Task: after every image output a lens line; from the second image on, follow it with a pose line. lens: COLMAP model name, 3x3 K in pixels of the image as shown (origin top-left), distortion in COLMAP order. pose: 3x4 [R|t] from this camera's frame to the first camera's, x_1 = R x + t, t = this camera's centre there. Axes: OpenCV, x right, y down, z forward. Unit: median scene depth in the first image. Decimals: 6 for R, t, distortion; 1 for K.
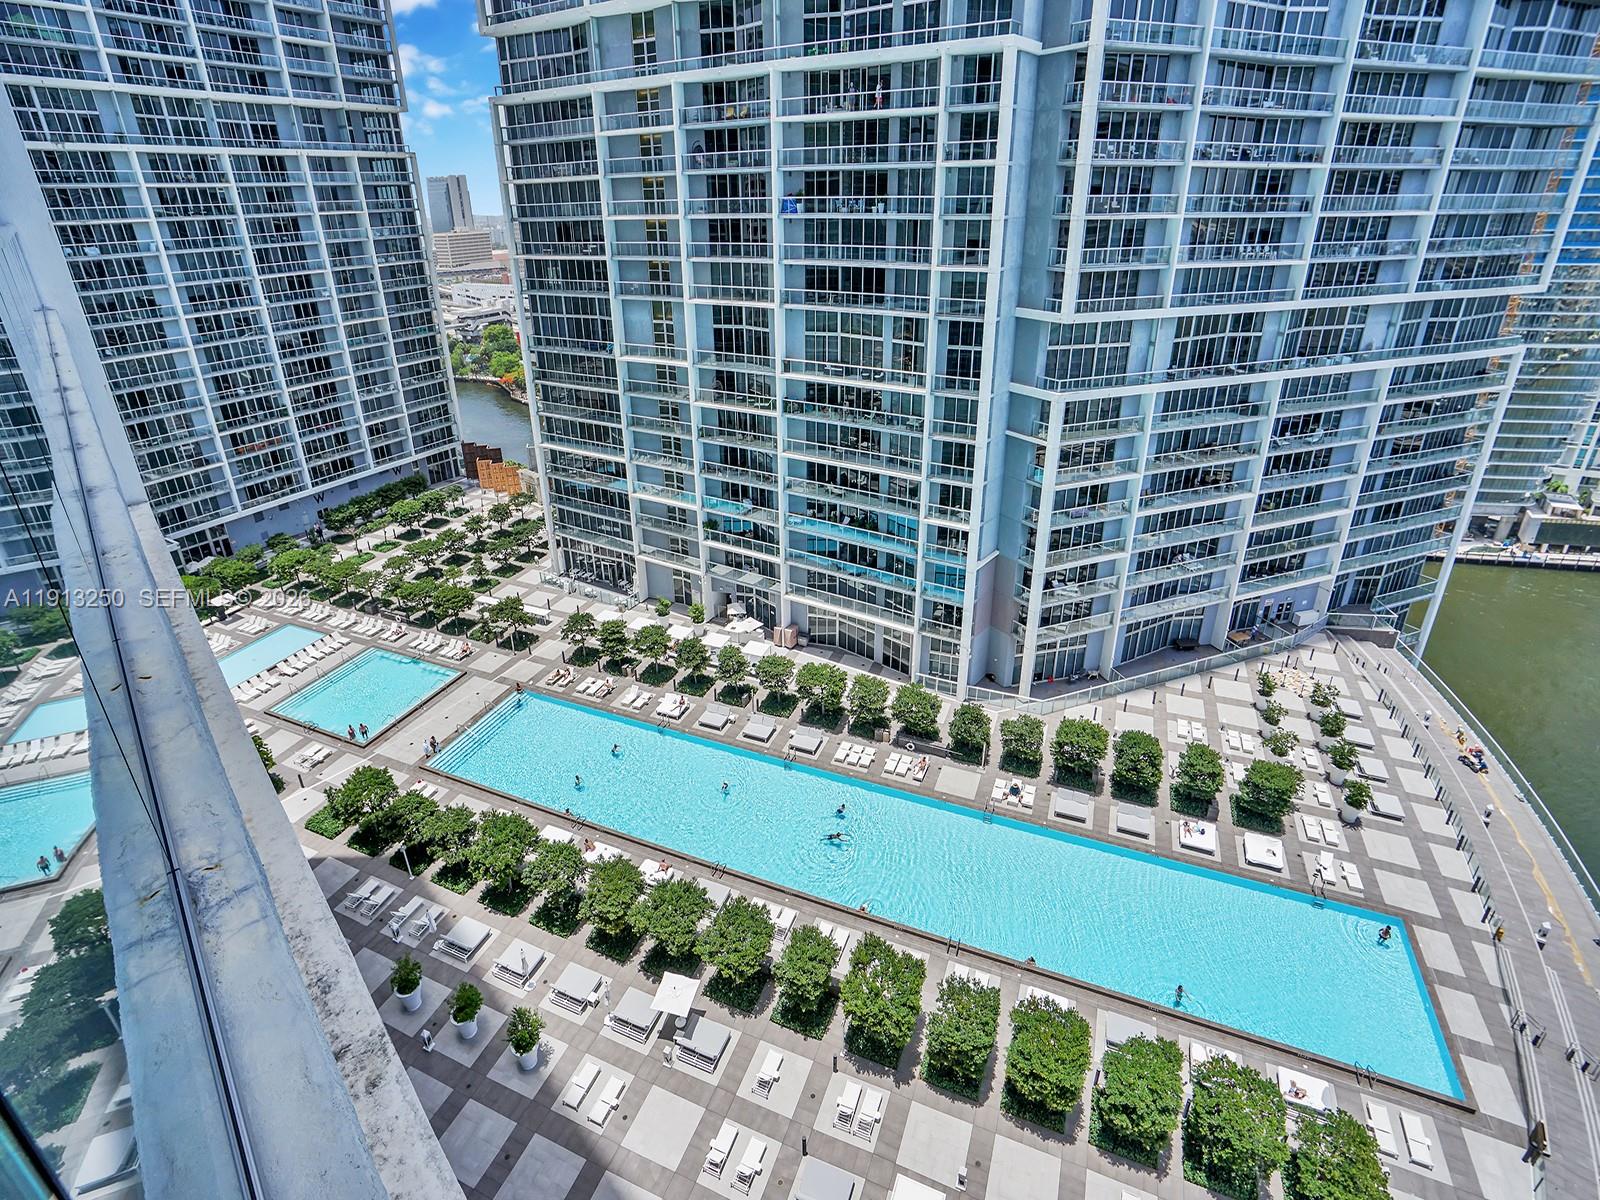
lens RADIAL K [[795.0, 0, 748.6], [0, 795.0, 546.2], [0, 0, 1]] dist [-0.051259, 0.012622]
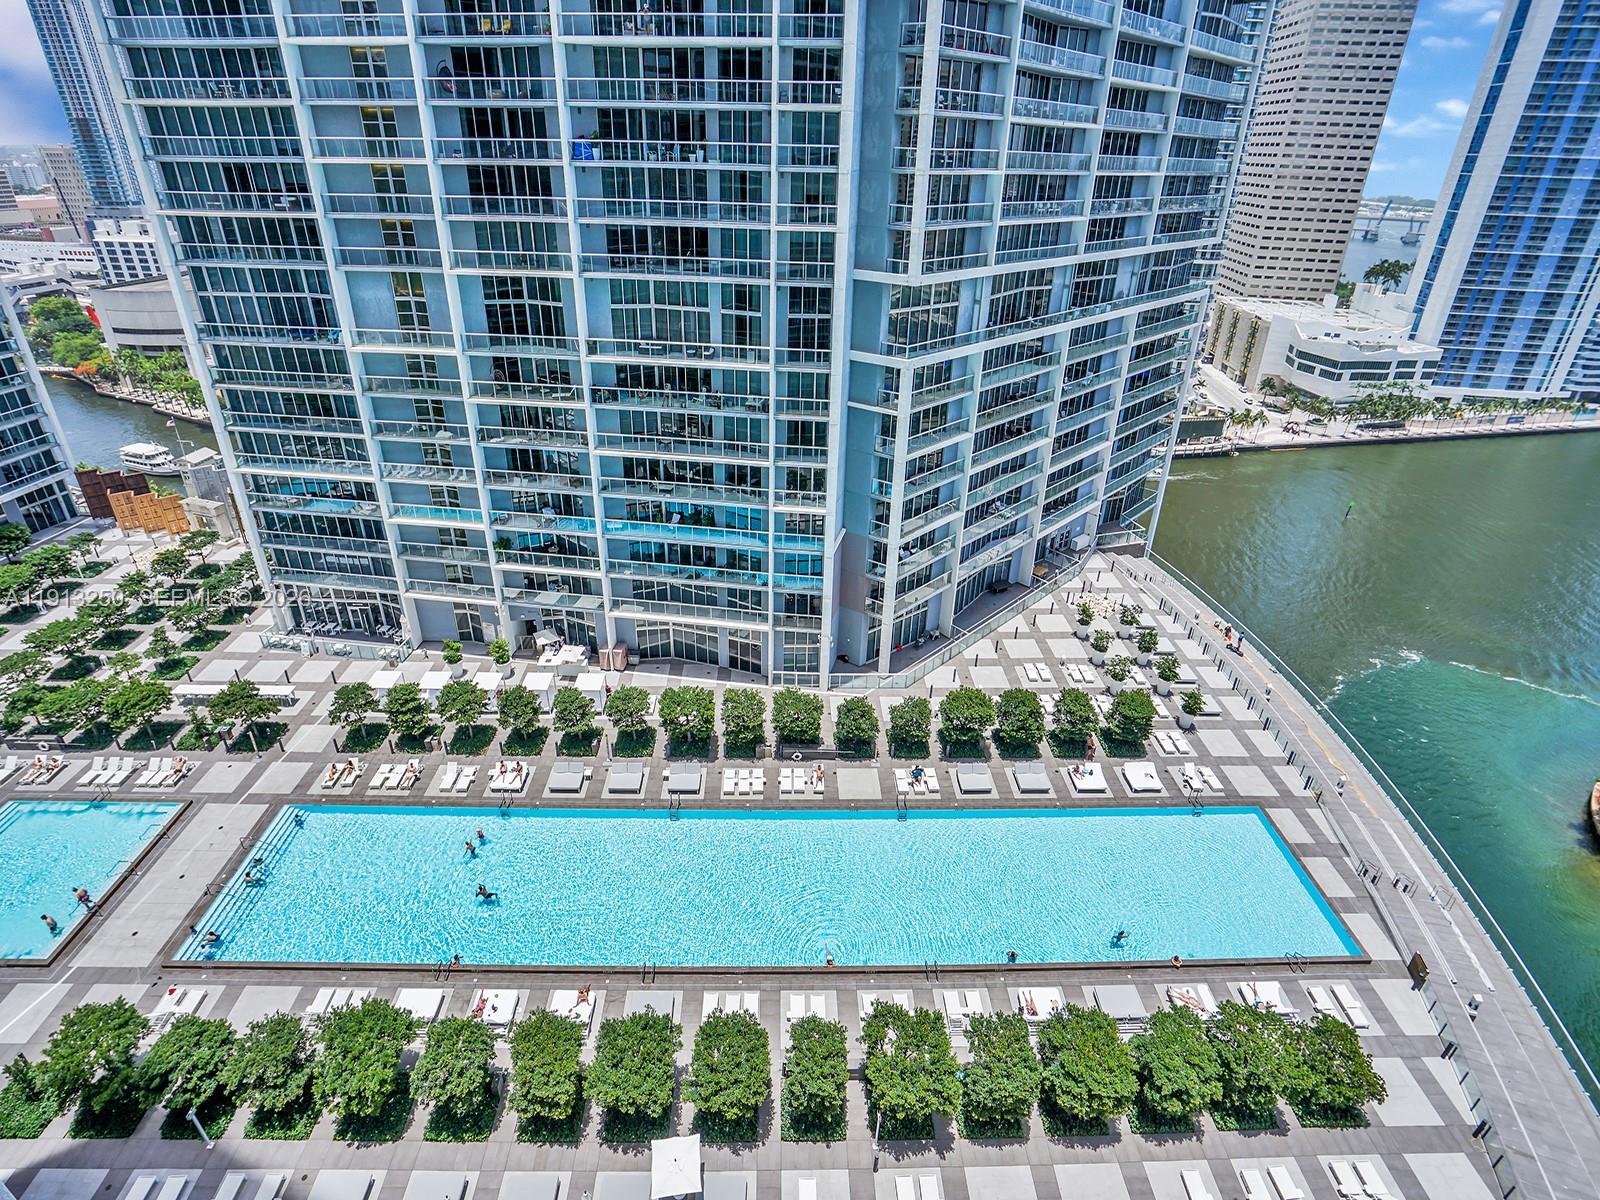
lens RADIAL K [[795.0, 0, 756.6], [0, 795.0, 529.7], [0, 0, 1]] dist [-0.051259, 0.012622]
pose [[0.904977, -0.153016, 0.396992, -0.157011], [0.137177, 0.988197, 0.068182, -0.072555], [-0.402739, -0.007245, 0.915286, 0.176191]]
